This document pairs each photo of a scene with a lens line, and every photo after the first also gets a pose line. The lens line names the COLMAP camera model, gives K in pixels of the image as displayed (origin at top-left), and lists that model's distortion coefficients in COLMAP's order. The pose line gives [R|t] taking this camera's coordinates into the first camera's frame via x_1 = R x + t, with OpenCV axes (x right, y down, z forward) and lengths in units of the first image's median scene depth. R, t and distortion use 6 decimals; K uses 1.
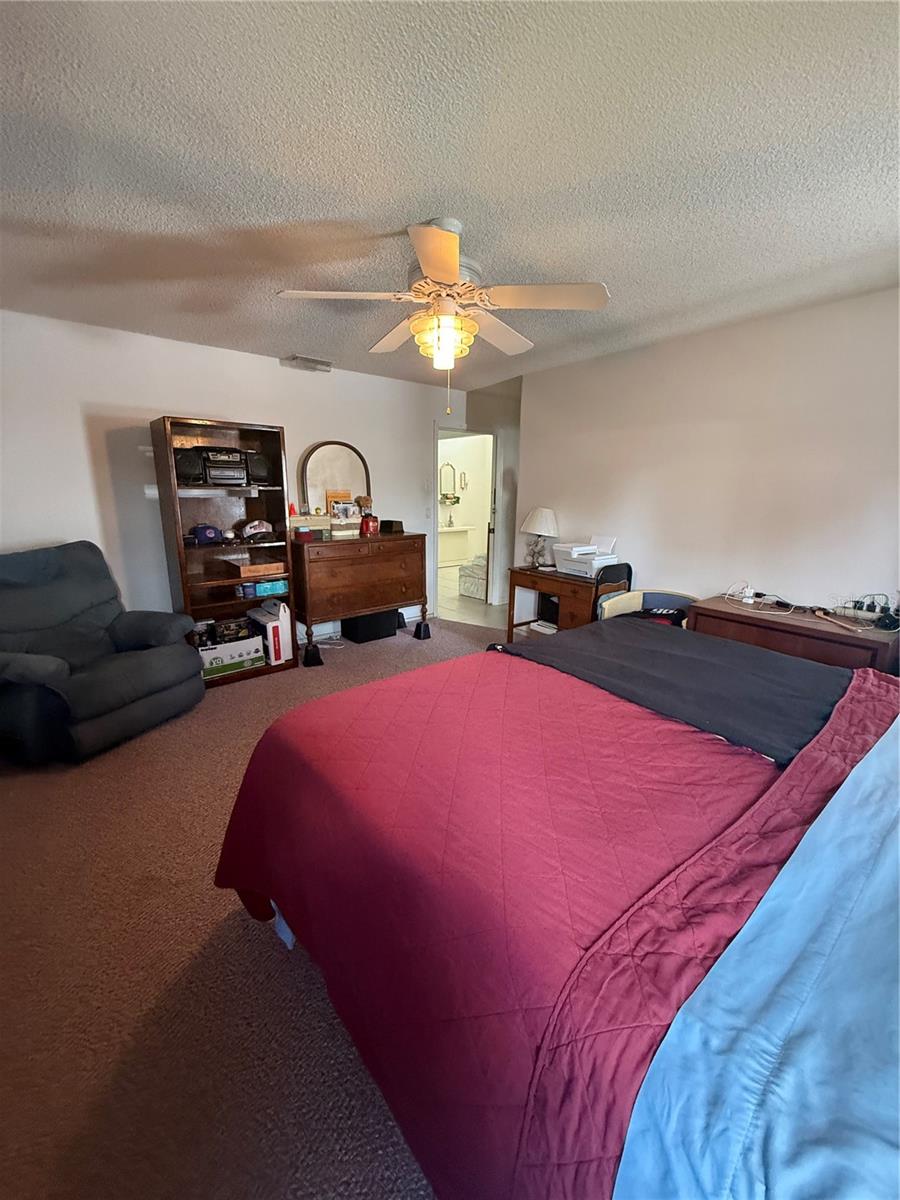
lens RADIAL K [[476.6, 0, 450.0], [0, 476.6, 598.8], [0, 0, 1]] dist [-0.000349, -0.000143]
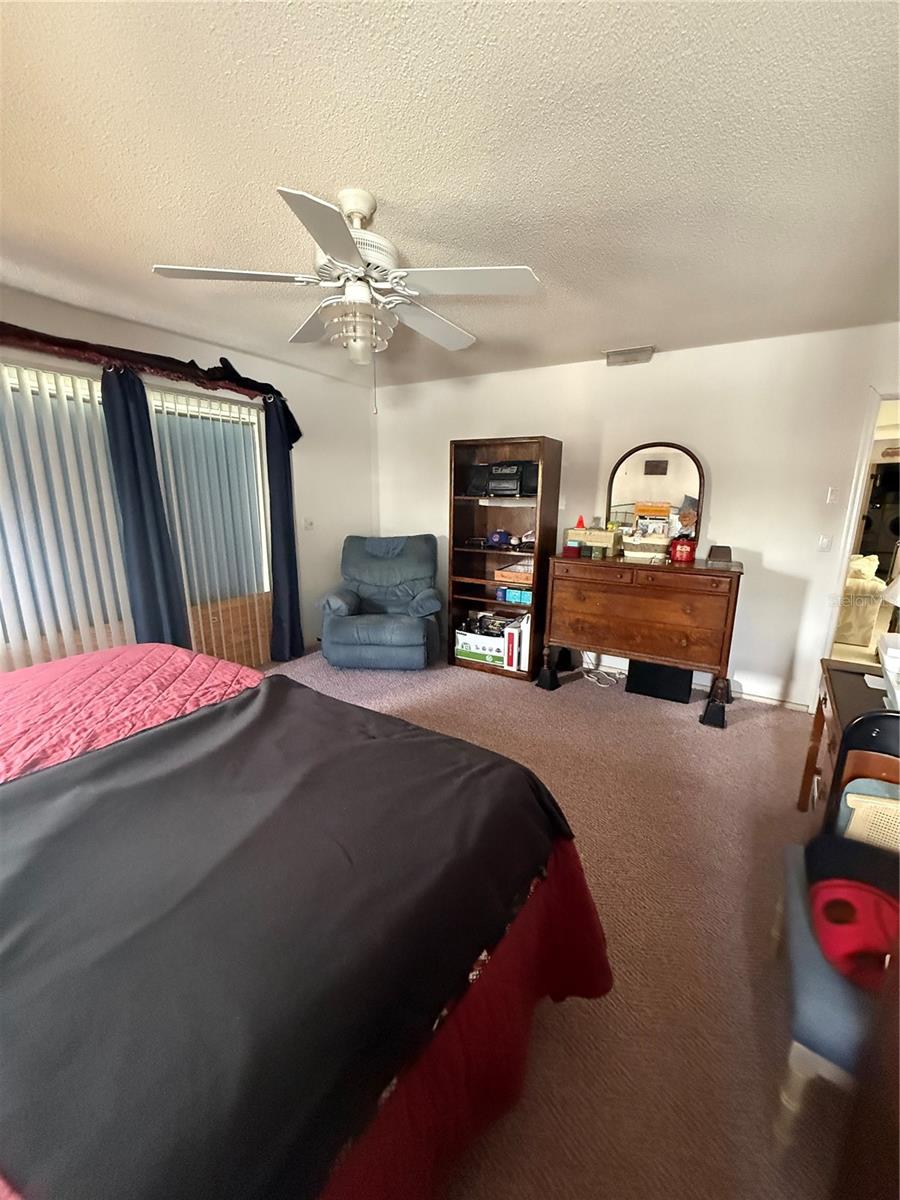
lens RADIAL K [[476.6, 0, 454.1], [0, 476.6, 599.5], [0, 0, 1]] dist [-0.000349, -0.000143]
pose [[0.336253, 0.206358, -0.918885, 0.546338], [-0.222681, 0.965453, 0.135328, -0.130167], [0.915067, 0.159114, 0.370588, 0.523969]]
